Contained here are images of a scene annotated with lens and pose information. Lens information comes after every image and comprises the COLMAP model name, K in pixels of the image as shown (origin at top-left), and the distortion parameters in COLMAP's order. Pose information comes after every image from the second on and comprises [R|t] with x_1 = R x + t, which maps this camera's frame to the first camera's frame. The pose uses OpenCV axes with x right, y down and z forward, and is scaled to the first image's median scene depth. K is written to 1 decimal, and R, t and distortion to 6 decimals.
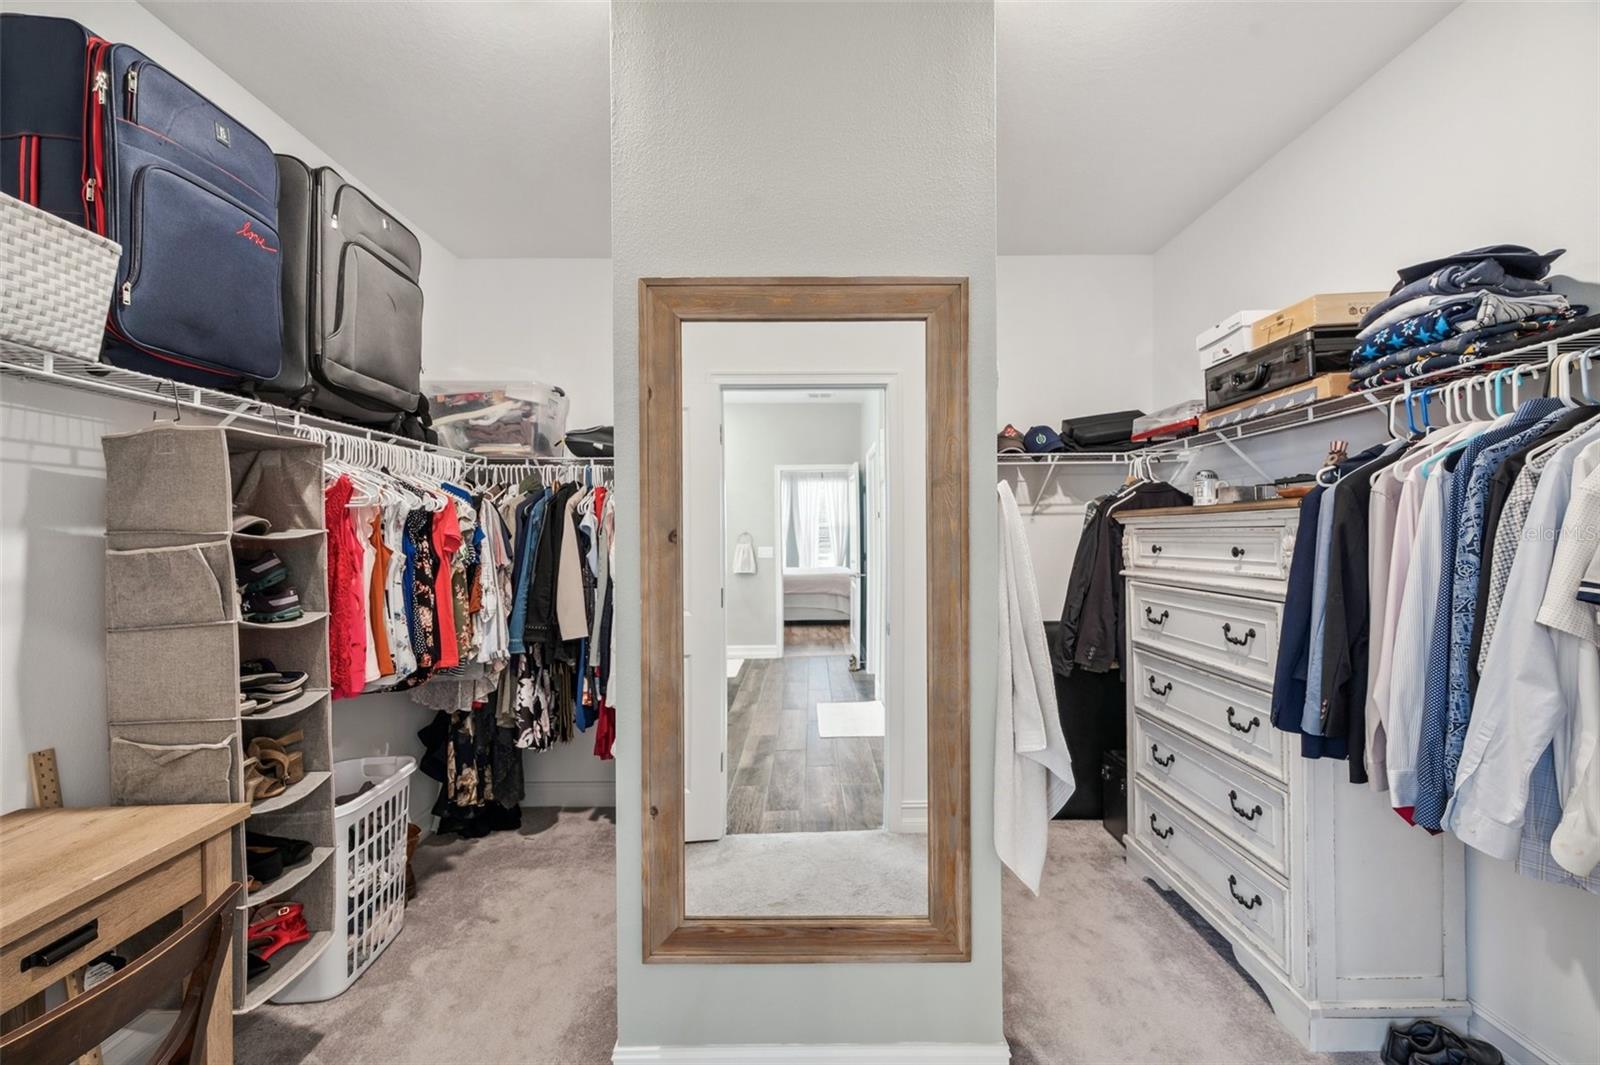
lens RADIAL K [[649.8, 0, 803.6], [0, 649.8, 527.8], [0, 0, 1]] dist [0.005521, -0.000517]
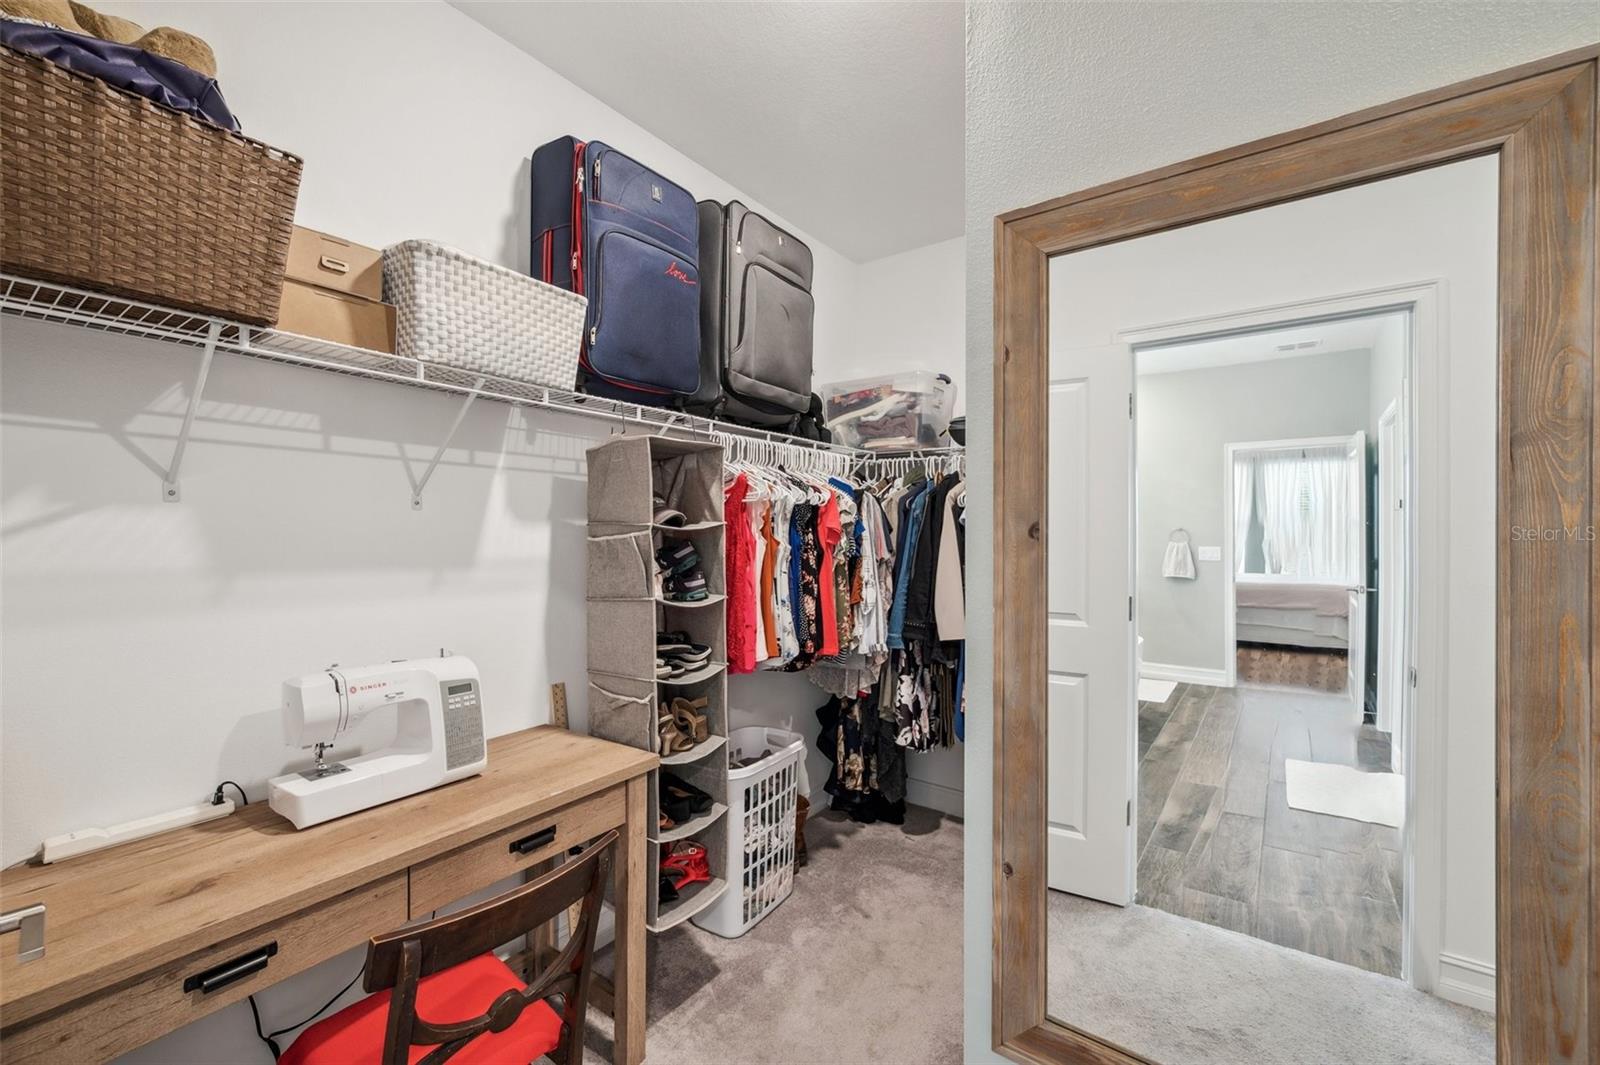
lens RADIAL K [[649.8, 0, 800.7], [0, 649.8, 527.3], [0, 0, 1]] dist [0.005521, -0.000517]
pose [[0.804962, 0.006459, -0.593291, 0.038041], [-0.002763, 0.999971, 0.007137, 0.003831], [0.593320, -0.004106, 0.804956, 0.180247]]
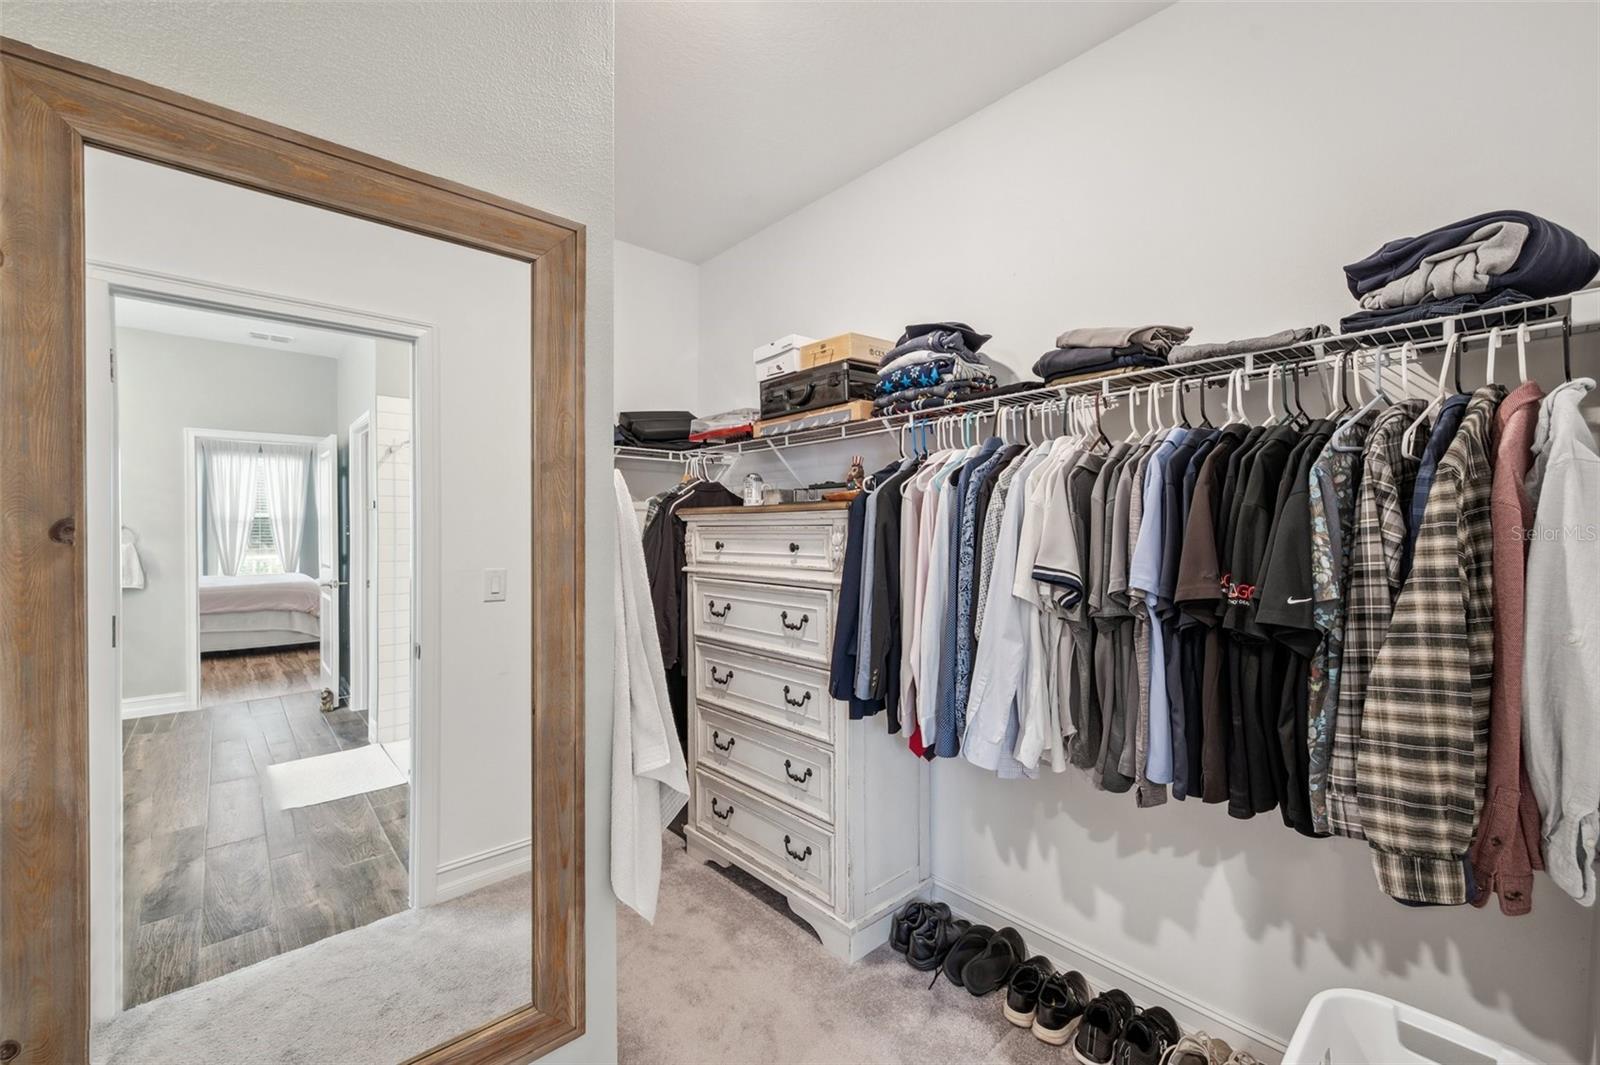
lens RADIAL K [[667.3, 0, 804.4], [0, 667.3, 531.0], [0, 0, 1]] dist [0.004251, -0.000974]
pose [[0.742137, 0.005633, 0.670224, -0.109322], [-0.011652, 0.999922, 0.004499, 0.003440], [-0.670147, -0.011148, 0.742145, 0.154368]]
